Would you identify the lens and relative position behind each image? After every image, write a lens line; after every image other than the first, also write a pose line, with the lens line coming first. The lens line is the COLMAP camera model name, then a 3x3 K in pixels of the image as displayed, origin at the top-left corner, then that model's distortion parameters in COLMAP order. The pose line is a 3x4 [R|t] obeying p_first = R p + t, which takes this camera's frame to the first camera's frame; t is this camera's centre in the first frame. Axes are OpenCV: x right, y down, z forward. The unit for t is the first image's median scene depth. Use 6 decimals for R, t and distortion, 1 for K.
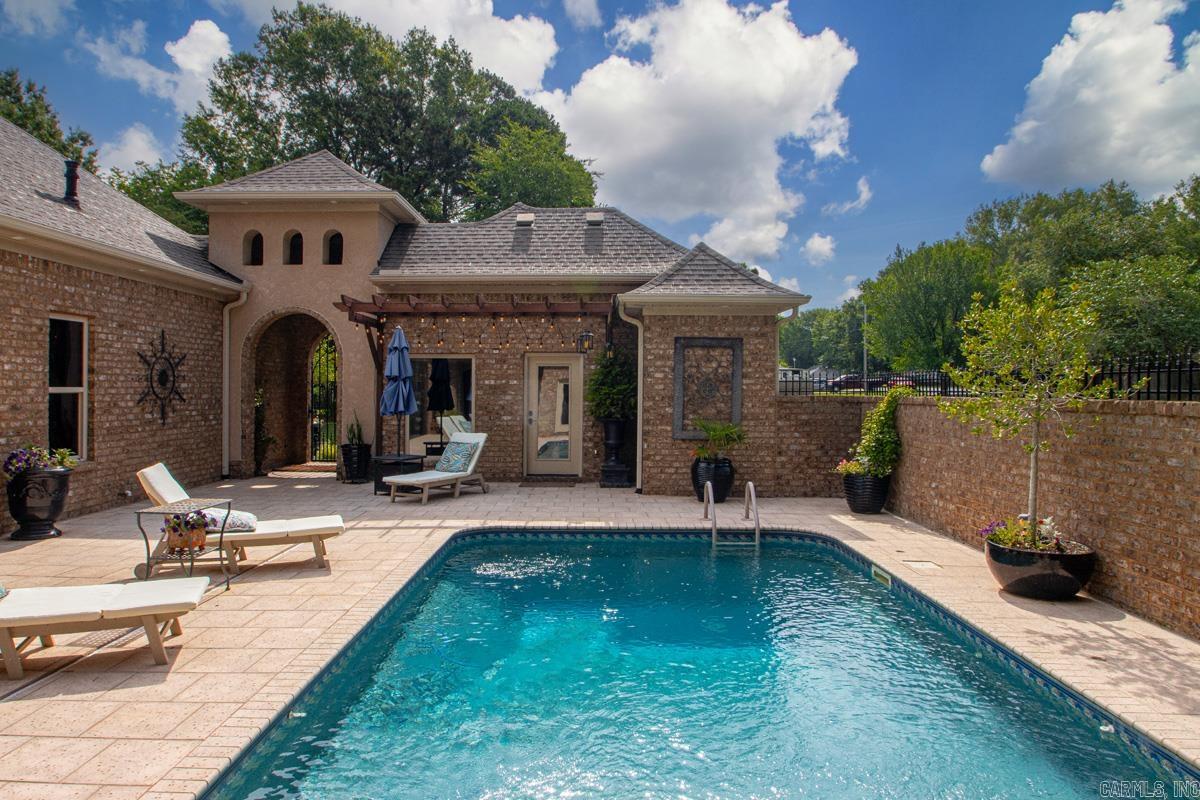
lens RADIAL K [[744.5, 0, 571.0], [0, 744.5, 383.3], [0, 0, 1]] dist [-0.025616, 0.000365]
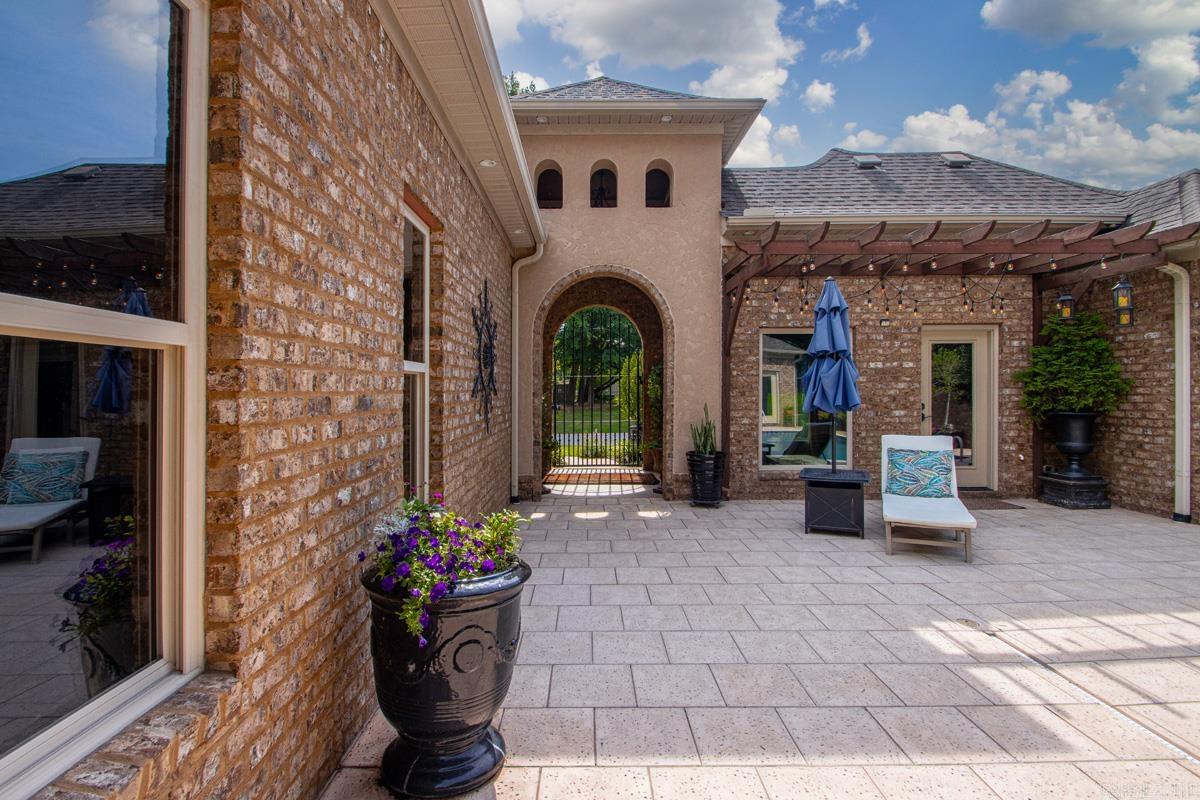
lens RADIAL K [[554.0, 0, 584.9], [0, 554.0, 399.6], [0, 0, 1]] dist [0.021371, -0.025765]
pose [[0.999893, -0.010273, 0.010436, -0.464514], [0.009994, 0.999599, 0.026501, 0.017705], [-0.010704, -0.026394, 0.999594, 0.515034]]
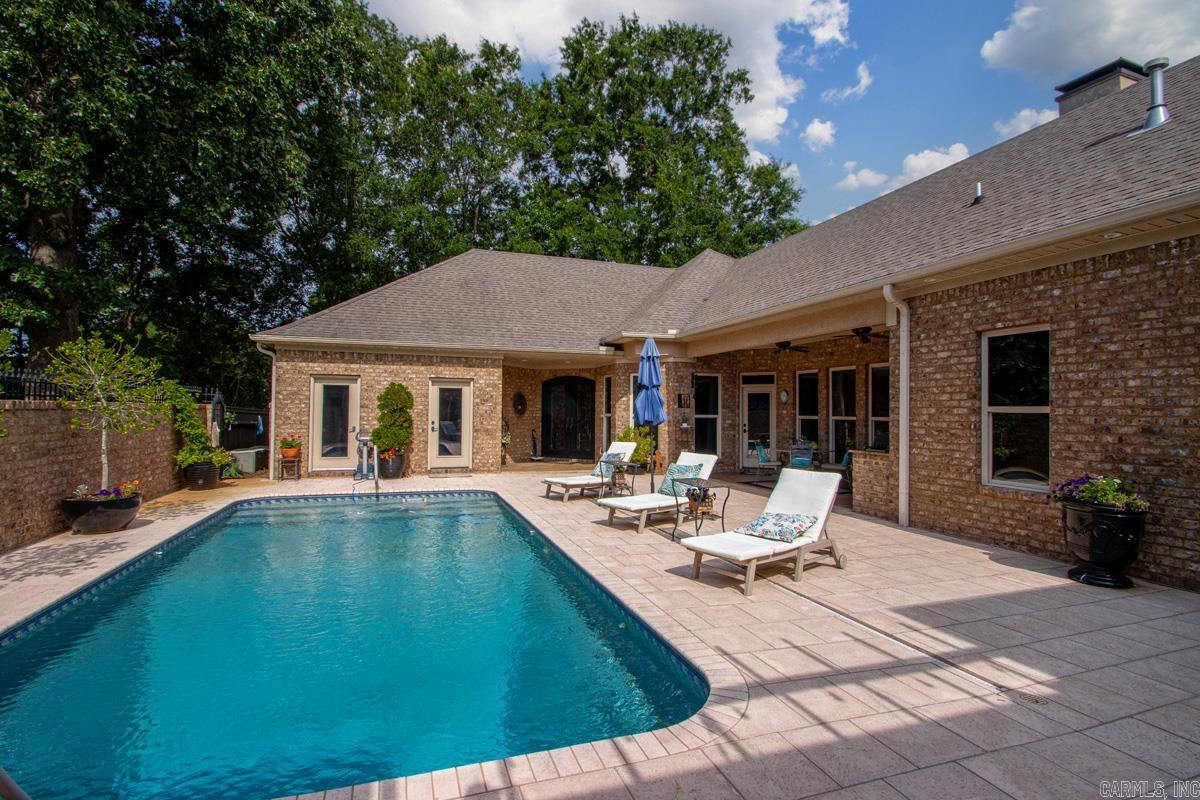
lens RADIAL K [[556.4, 0, 588.0], [0, 556.4, 404.1], [0, 0, 1]] dist [0.001292, -0.011707]
pose [[-0.940243, -0.015906, -0.340131, 0.038517], [-0.008765, 0.999708, -0.022520, 0.016181], [0.340390, -0.018193, -0.940108, 0.991997]]
